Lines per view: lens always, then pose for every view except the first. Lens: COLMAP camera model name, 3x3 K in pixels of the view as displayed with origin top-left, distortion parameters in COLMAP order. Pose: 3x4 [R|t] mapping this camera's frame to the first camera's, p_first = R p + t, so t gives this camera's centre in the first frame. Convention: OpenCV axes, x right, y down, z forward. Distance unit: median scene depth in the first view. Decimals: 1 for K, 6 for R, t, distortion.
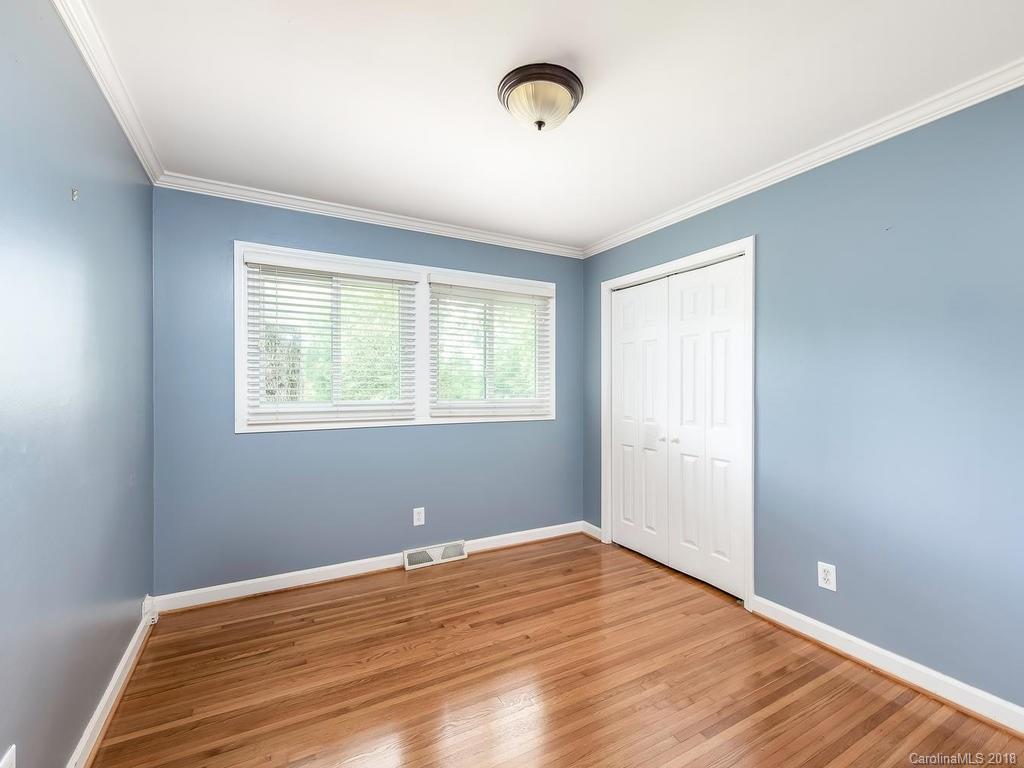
lens RADIAL K [[454.6, 0, 510.8], [0, 454.6, 384.8], [0, 0, 1]] dist [0.010489, -0.004334]
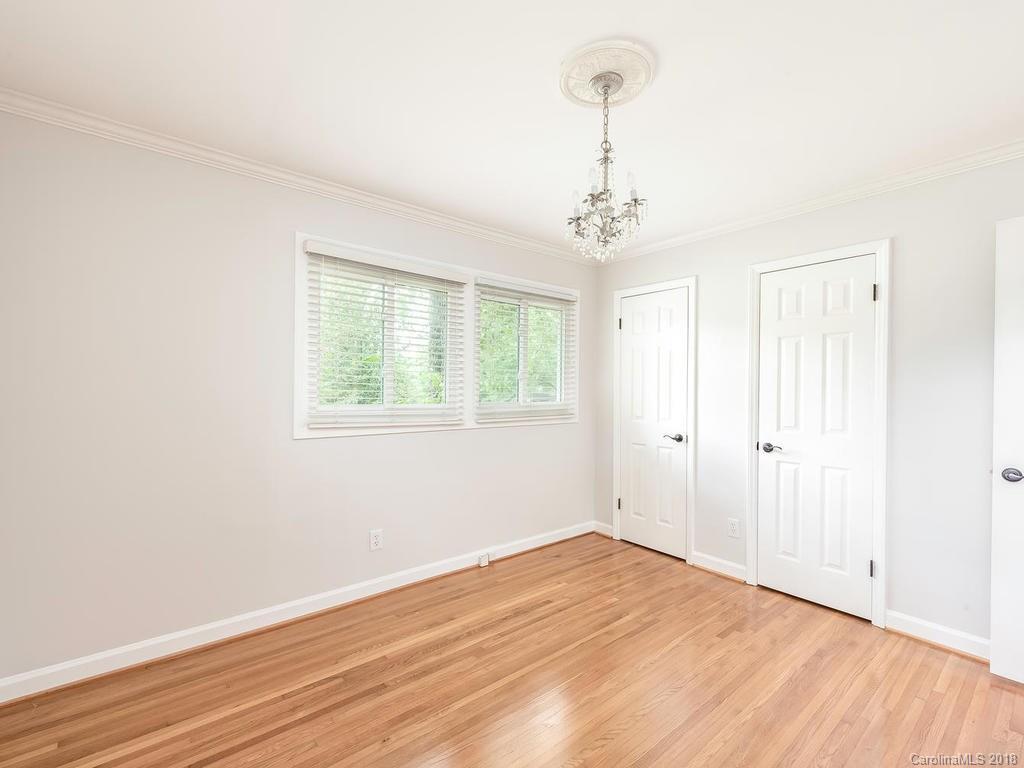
lens RADIAL K [[454.6, 0, 521.1], [0, 454.6, 389.4], [0, 0, 1]] dist [0.010489, -0.004334]
pose [[0.981384, 0.000605, 0.192053, -0.223623], [0.000540, 0.999982, -0.005907, 0.008696], [-0.192053, 0.005901, 0.981367, 0.012319]]
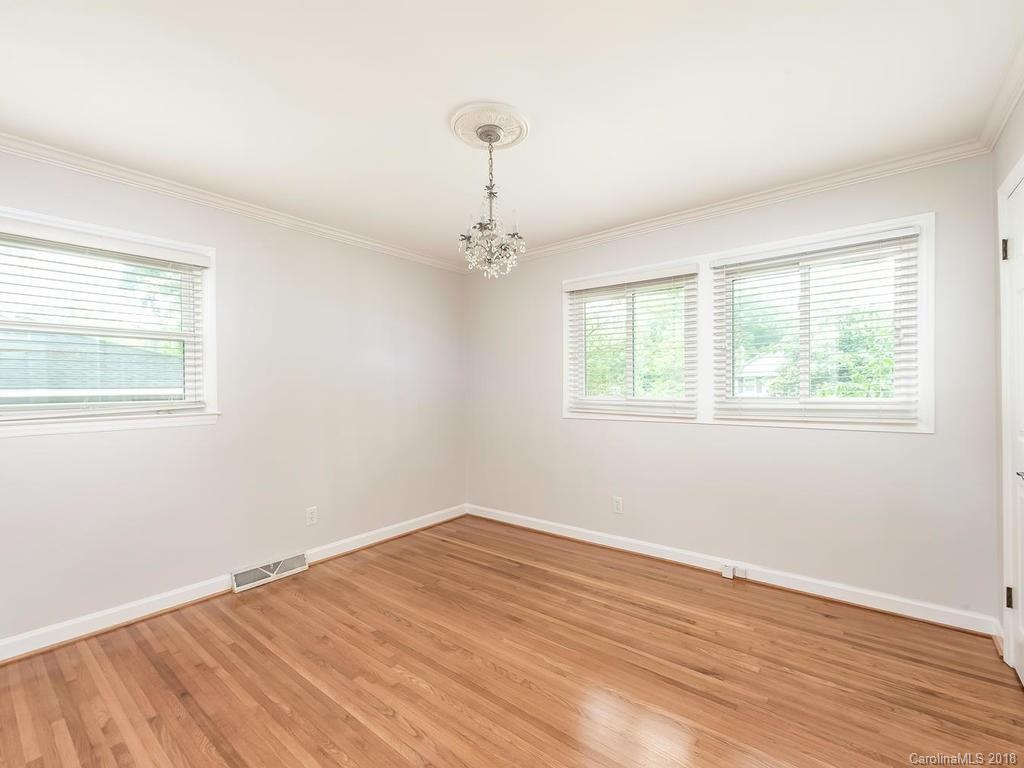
lens RADIAL K [[454.6, 0, 516.6], [0, 454.6, 385.7], [0, 0, 1]] dist [0.010489, -0.004334]
pose [[0.386442, -0.006641, -0.922290, 0.452495], [0.016062, 0.999871, -0.000469, 0.004140], [0.922174, -0.014632, 0.386499, 0.241284]]
